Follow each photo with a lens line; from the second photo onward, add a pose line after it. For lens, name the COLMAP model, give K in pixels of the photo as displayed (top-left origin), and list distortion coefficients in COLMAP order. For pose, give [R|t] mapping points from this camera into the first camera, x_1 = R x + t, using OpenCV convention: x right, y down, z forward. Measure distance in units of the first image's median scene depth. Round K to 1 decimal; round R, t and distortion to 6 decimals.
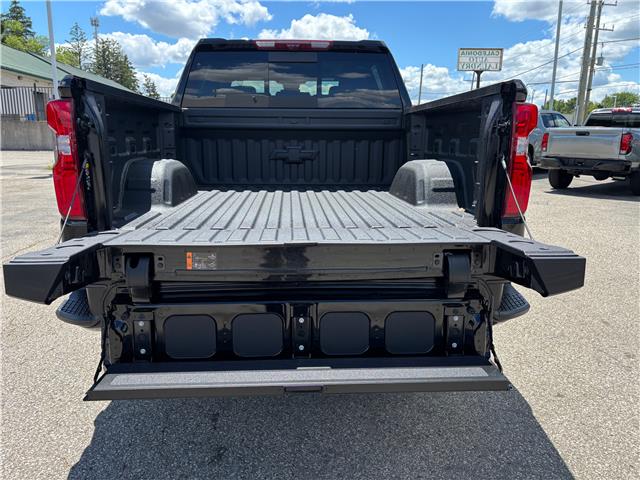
lens RADIAL K [[486.9, 0, 316.9], [0, 486.9, 237.5], [0, 0, 1]] dist [0.047370, -0.045418]
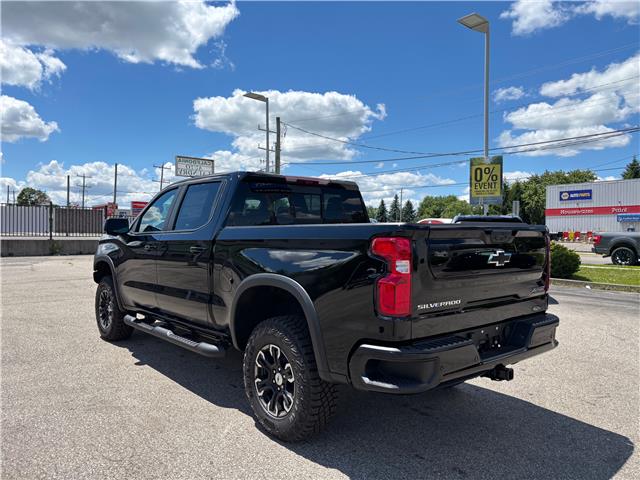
lens RADIAL K [[486.9, 0, 323.2], [0, 486.9, 244.5], [0, 0, 1]] dist [0.047370, -0.045418]
pose [[0.791759, -0.017171, 0.610592, -0.805341], [0.125502, 0.982851, -0.135101, -0.042904], [-0.597802, 0.183598, 0.780336, -0.015426]]
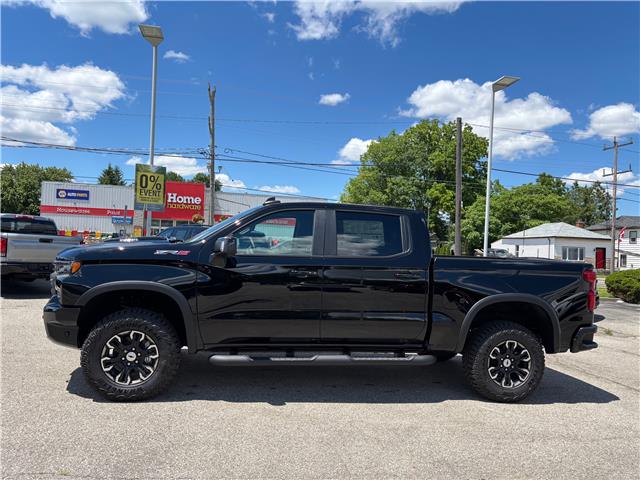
lens RADIAL K [[486.9, 0, 321.1], [0, 486.9, 236.9], [0, 0, 1]] dist [0.047370, -0.045418]
pose [[-0.115005, 0.001292, 0.993364, -1.618905], [0.156817, 0.987484, 0.016871, -0.382331], [-0.980909, 0.157716, -0.113768, 1.410134]]
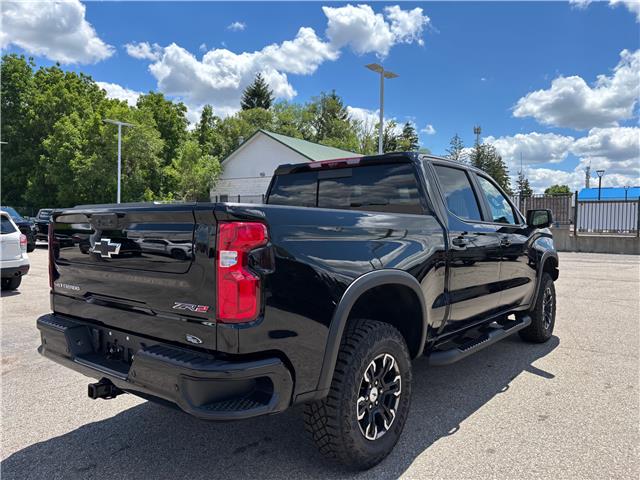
lens RADIAL K [[486.9, 0, 318.2], [0, 486.9, 242.7], [0, 0, 1]] dist [0.047370, -0.045418]
pose [[0.744289, 0.022912, -0.667465, 0.686898], [-0.141352, 0.982175, -0.123906, -0.060034], [0.652728, 0.186569, 0.734260, 0.160788]]
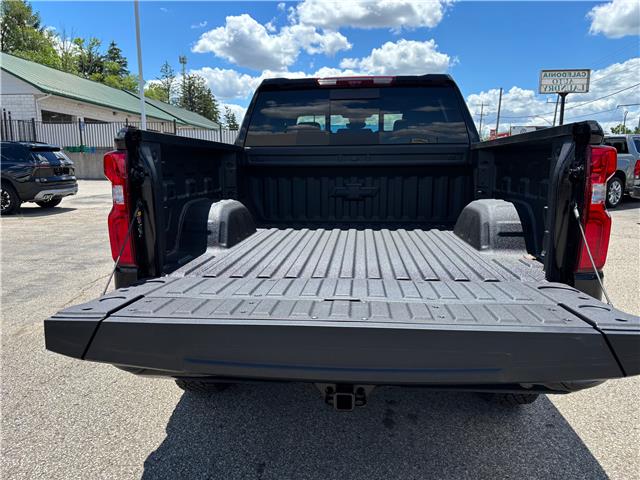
lens RADIAL K [[486.9, 0, 315.9], [0, 486.9, 244.6], [0, 0, 1]] dist [0.047370, -0.045418]
pose [[0.988855, 0.014314, -0.148190, 0.023913], [-0.019911, 0.999141, -0.036353, -0.026550], [0.147542, 0.038898, 0.988291, 0.024994]]
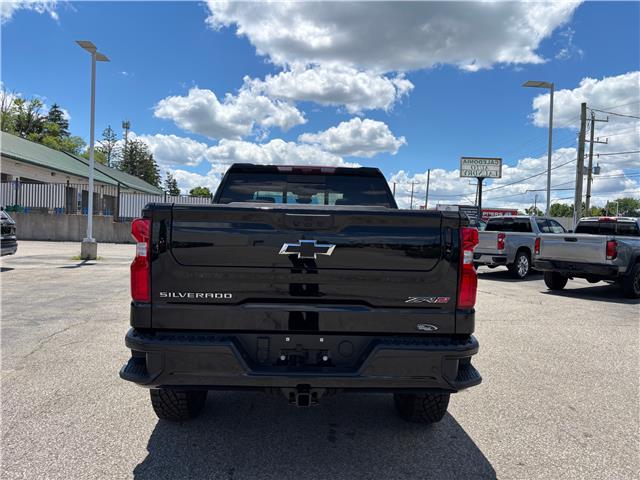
lens RADIAL K [[486.9, 0, 322.6], [0, 486.9, 238.7], [0, 0, 1]] dist [0.047370, -0.045418]
pose [[0.999641, 0.023663, -0.012542, 0.012249], [-0.025608, 0.981646, -0.188984, 0.017132], [0.007840, 0.189237, 0.981900, -0.191674]]
